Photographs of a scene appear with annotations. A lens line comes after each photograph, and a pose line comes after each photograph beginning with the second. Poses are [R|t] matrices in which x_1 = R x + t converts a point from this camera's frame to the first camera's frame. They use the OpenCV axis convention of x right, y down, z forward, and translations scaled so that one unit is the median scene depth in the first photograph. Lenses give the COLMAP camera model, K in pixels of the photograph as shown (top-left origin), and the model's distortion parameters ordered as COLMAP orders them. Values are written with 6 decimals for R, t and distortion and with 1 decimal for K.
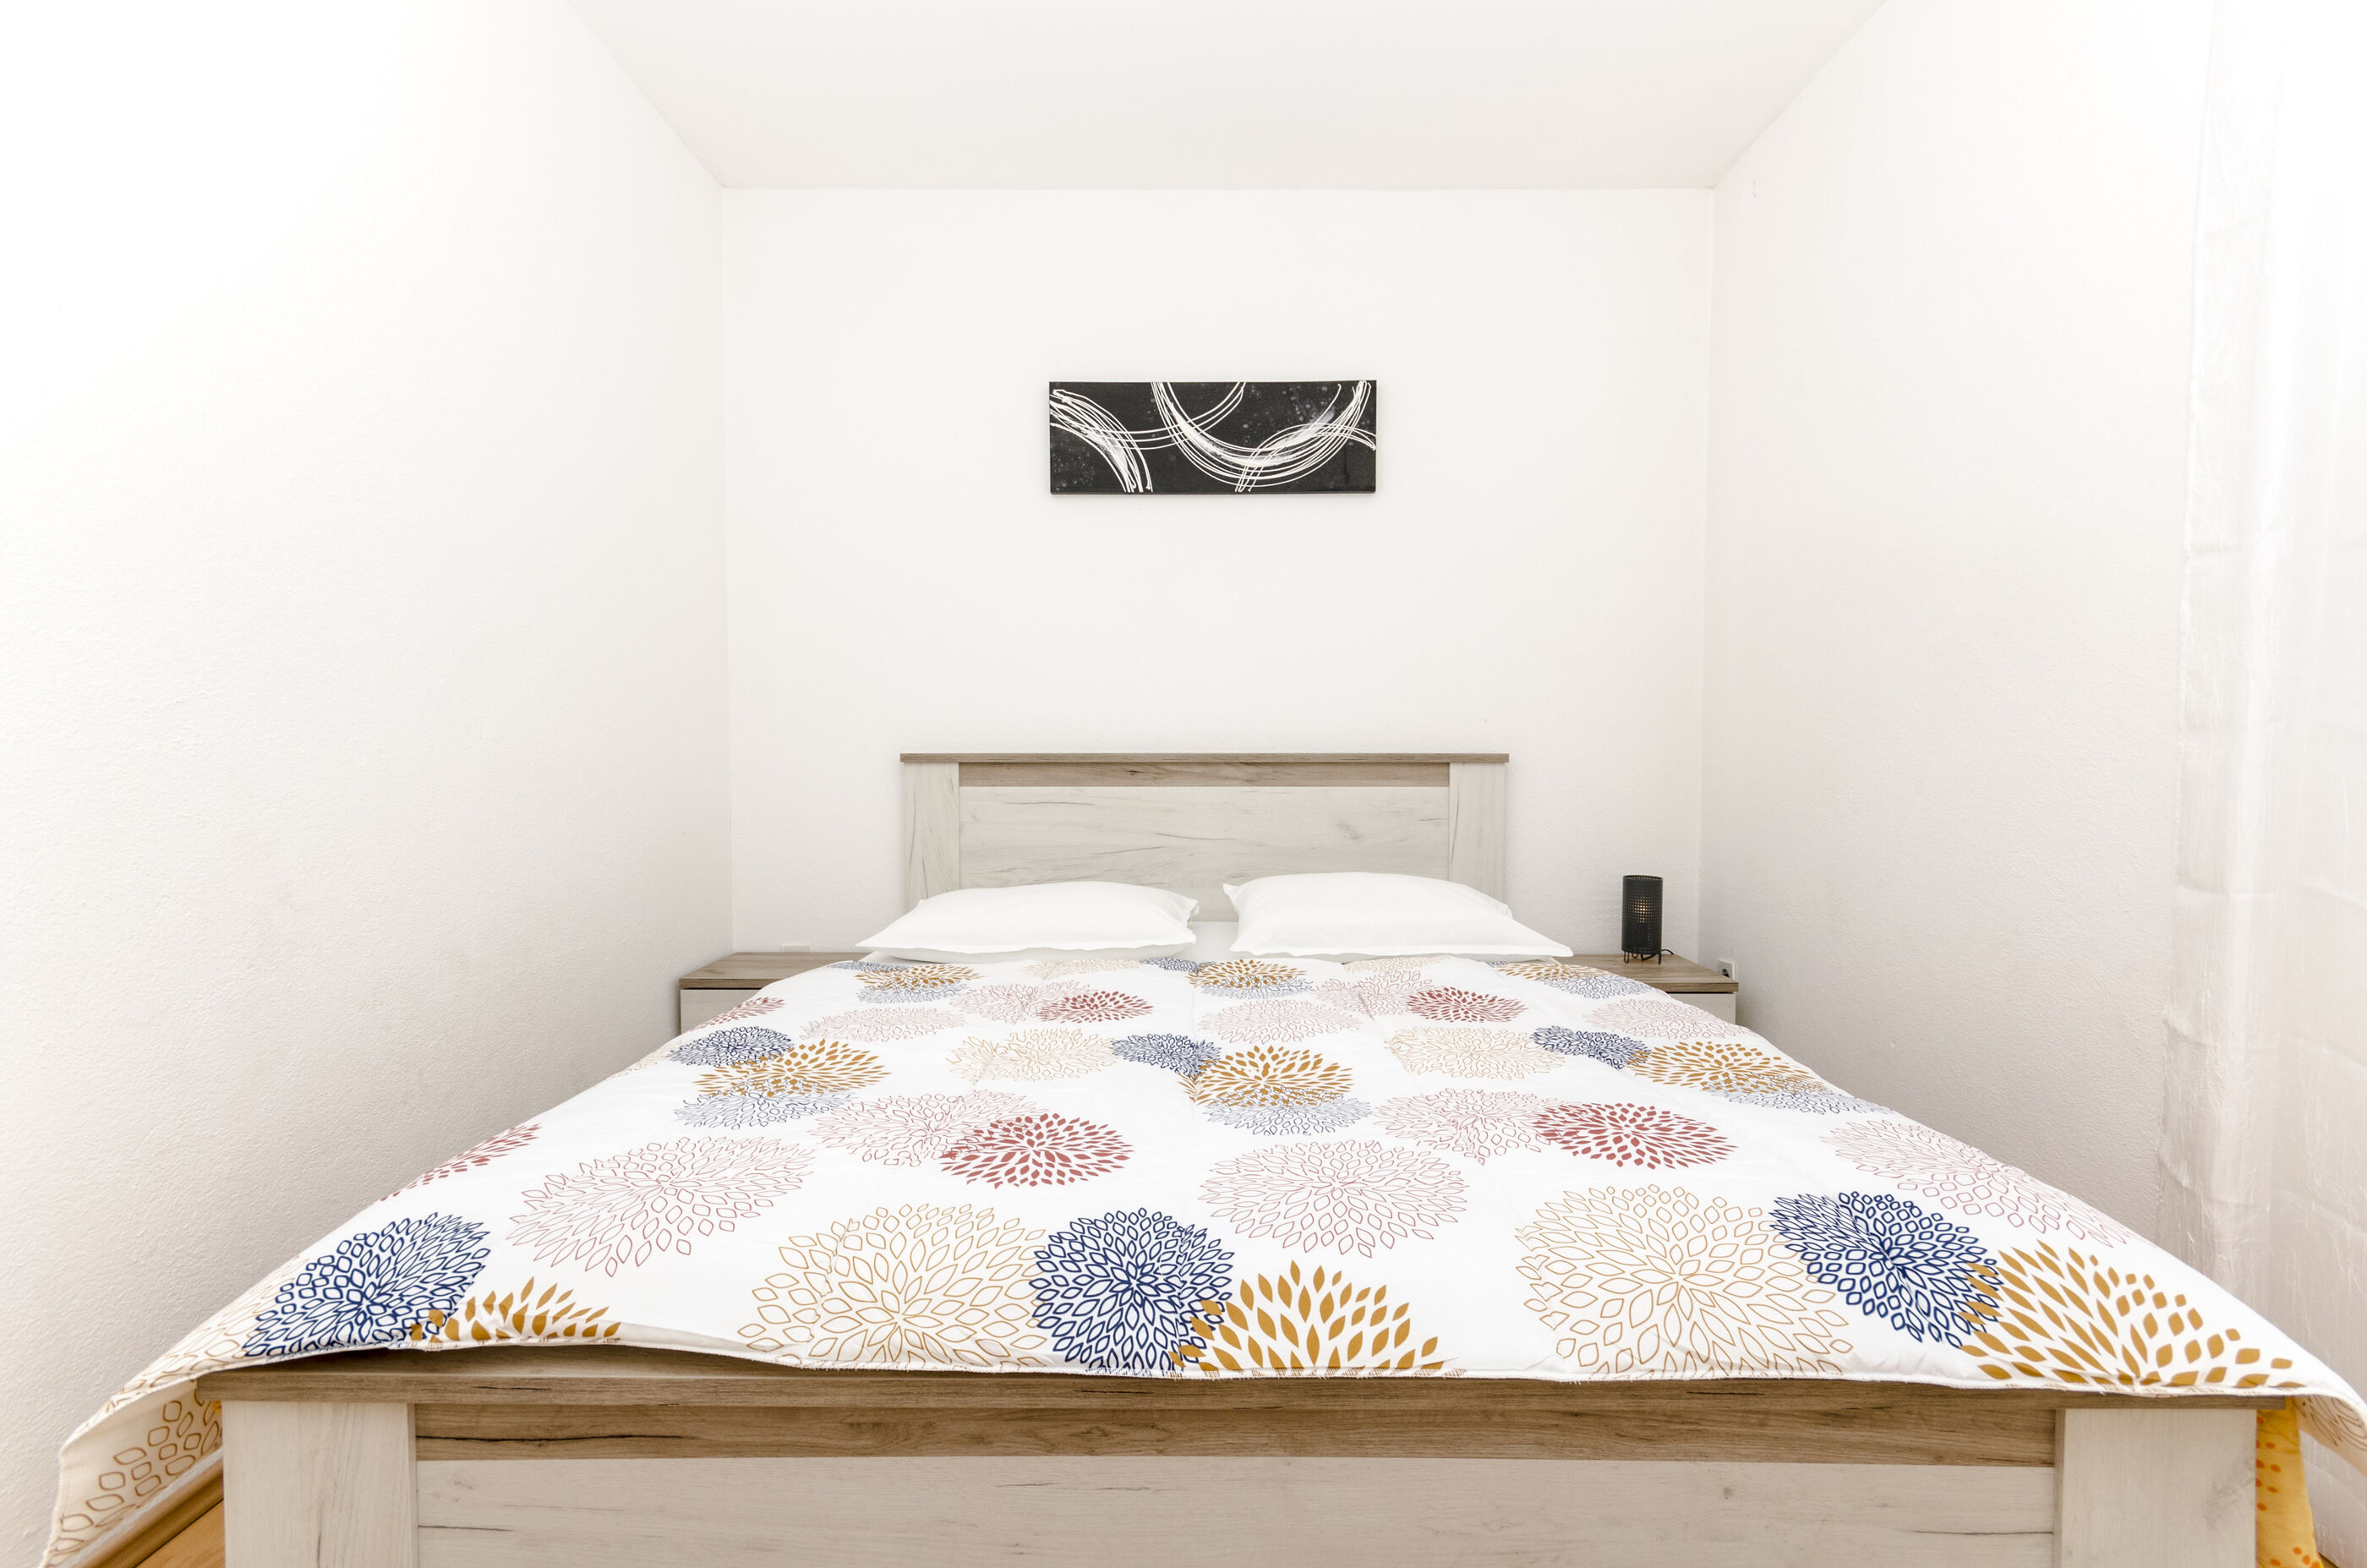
lens RADIAL K [[1034.0, 0, 1183.9], [0, 1034.0, 791.6], [0, 0, 1]] dist [0.002595, 0.000712]
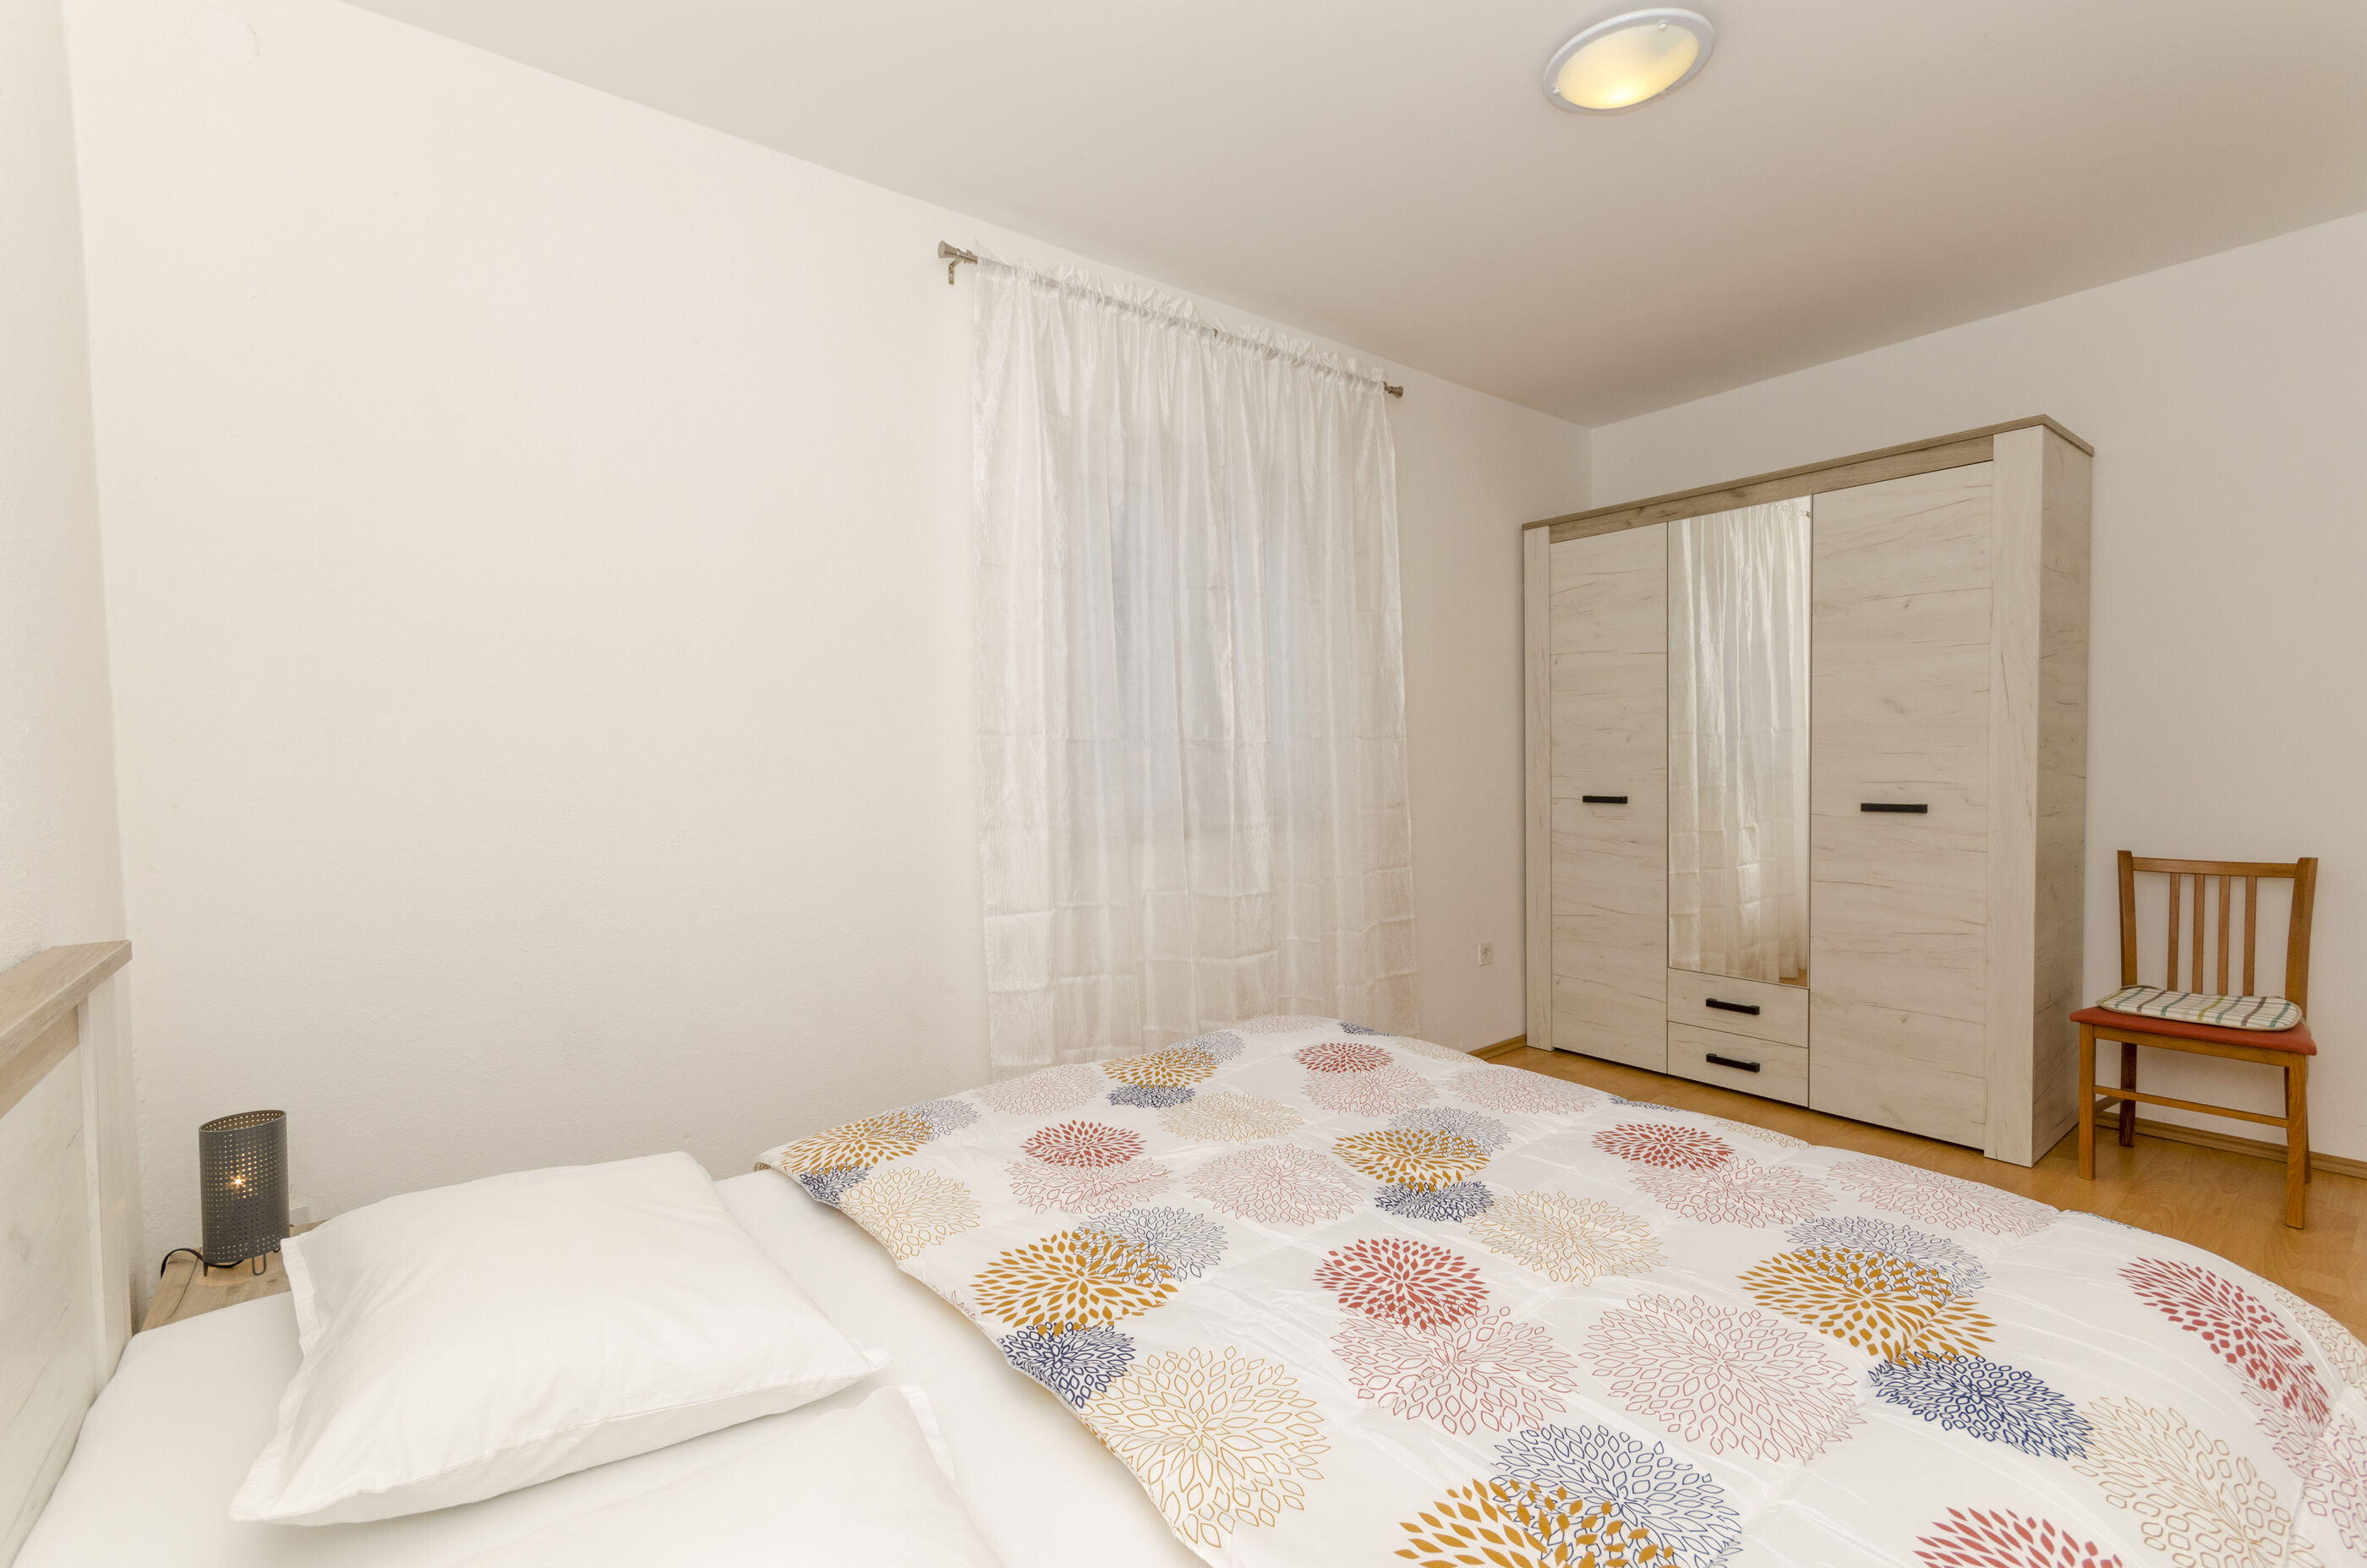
lens RADIAL K [[1034.0, 0, 1183.9], [0, 1034.0, 791.6], [0, 0, 1]] dist [0.002595, 0.000712]
pose [[-0.589467, -0.008905, 0.807743, -1.075287], [0.755304, 0.348490, 0.555041, -0.290009], [-0.286433, 0.937270, -0.198697, 0.598141]]
